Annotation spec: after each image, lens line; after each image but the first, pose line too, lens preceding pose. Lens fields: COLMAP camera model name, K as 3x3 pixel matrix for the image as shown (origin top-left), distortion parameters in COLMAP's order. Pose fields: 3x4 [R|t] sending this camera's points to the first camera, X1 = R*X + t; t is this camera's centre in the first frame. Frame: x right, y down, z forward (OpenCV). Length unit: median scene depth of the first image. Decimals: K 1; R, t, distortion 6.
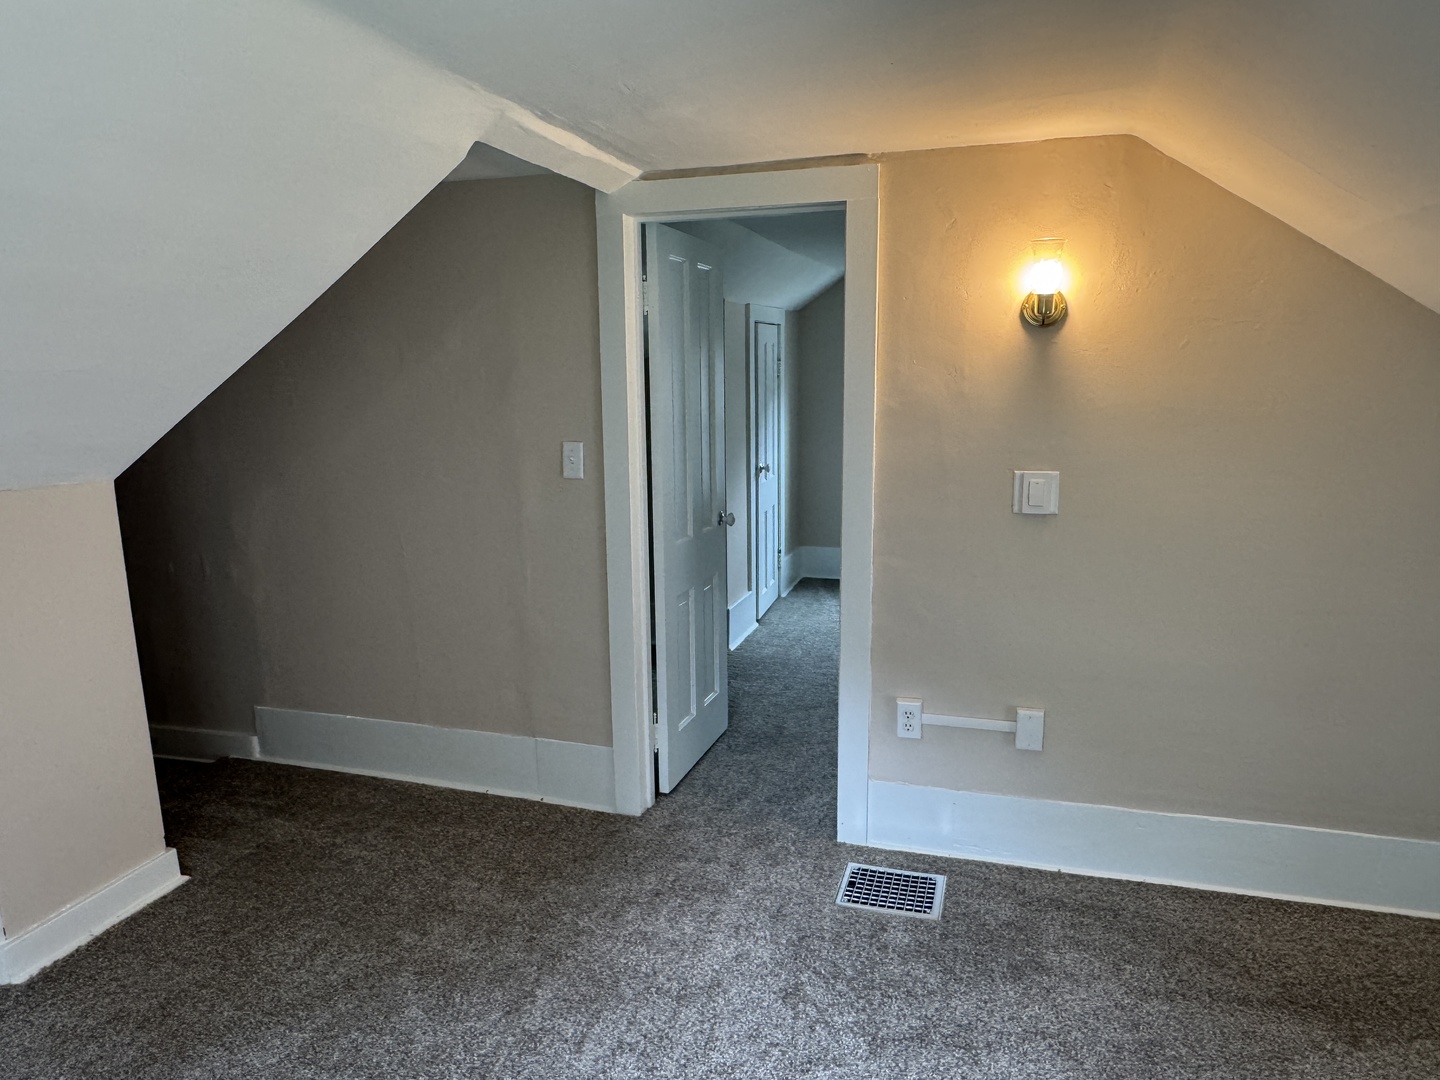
lens RADIAL K [[953.1, 0, 720.0], [0, 953.1, 540.0], [0, 0, 1]] dist [0.002381, 0.000520]
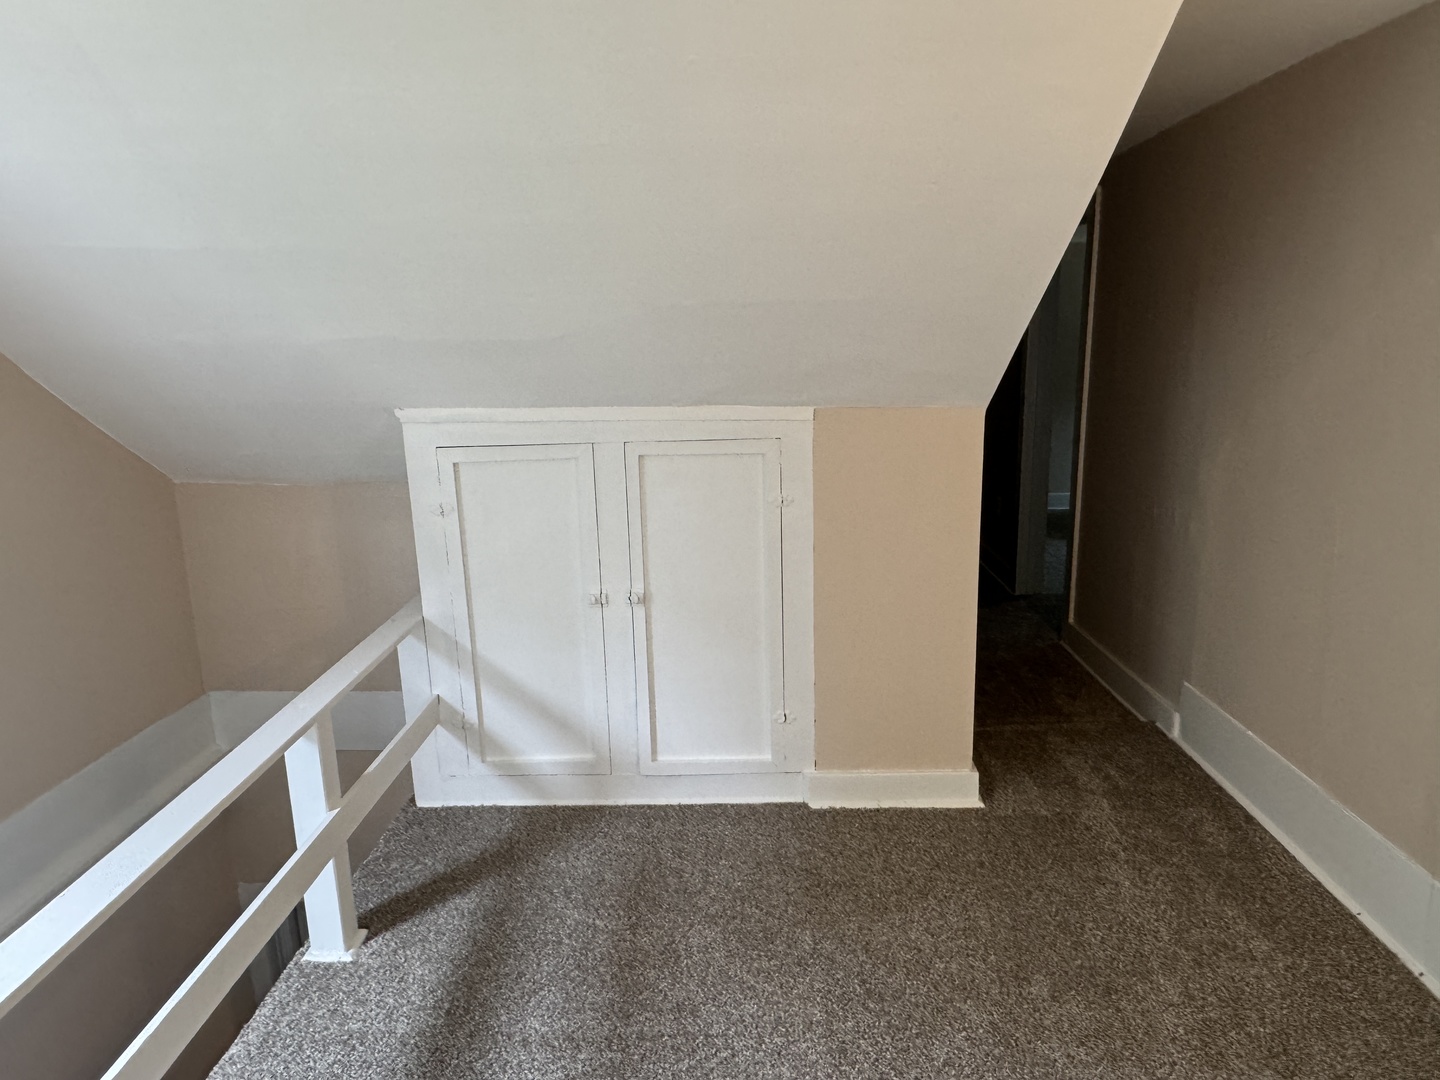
lens RADIAL K [[953.1, 0, 720.0], [0, 953.1, 540.0], [0, 0, 1]] dist [0.002381, 0.000520]
pose [[0.266354, 0.213355, -0.939966, 0.249145], [-0.150240, 0.972464, 0.178159, -0.057216], [0.952094, 0.093767, 0.291074, 0.386960]]
